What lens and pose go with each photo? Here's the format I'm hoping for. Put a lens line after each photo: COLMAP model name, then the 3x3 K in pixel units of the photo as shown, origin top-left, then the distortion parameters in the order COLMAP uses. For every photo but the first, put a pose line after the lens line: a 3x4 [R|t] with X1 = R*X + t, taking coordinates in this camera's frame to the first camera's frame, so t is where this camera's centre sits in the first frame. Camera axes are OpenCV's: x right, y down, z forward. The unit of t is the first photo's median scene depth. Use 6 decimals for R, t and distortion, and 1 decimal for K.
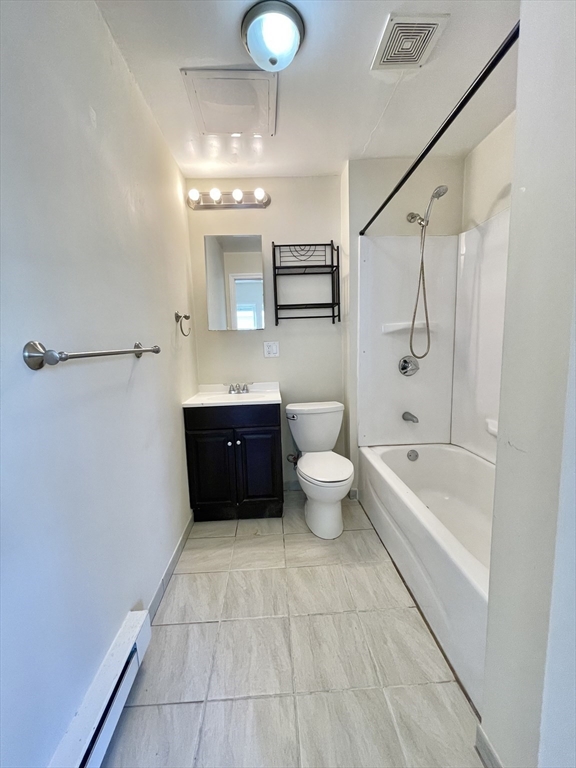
lens RADIAL K [[309.8, 0, 282.1], [0, 309.8, 384.4], [0, 0, 1]] dist [-0.001467, -0.000316]
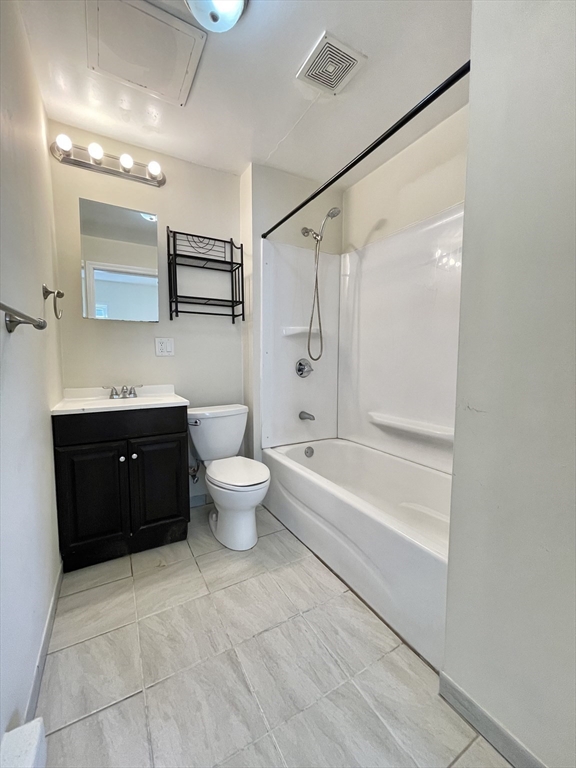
lens RADIAL K [[309.8, 0, 287.1], [0, 309.8, 382.6], [0, 0, 1]] dist [-0.001467, -0.000316]
pose [[0.890153, -0.005052, 0.455634, -0.153155], [0.029139, 0.998523, -0.045856, 0.045564], [-0.454729, 0.054095, 0.888985, 0.091407]]
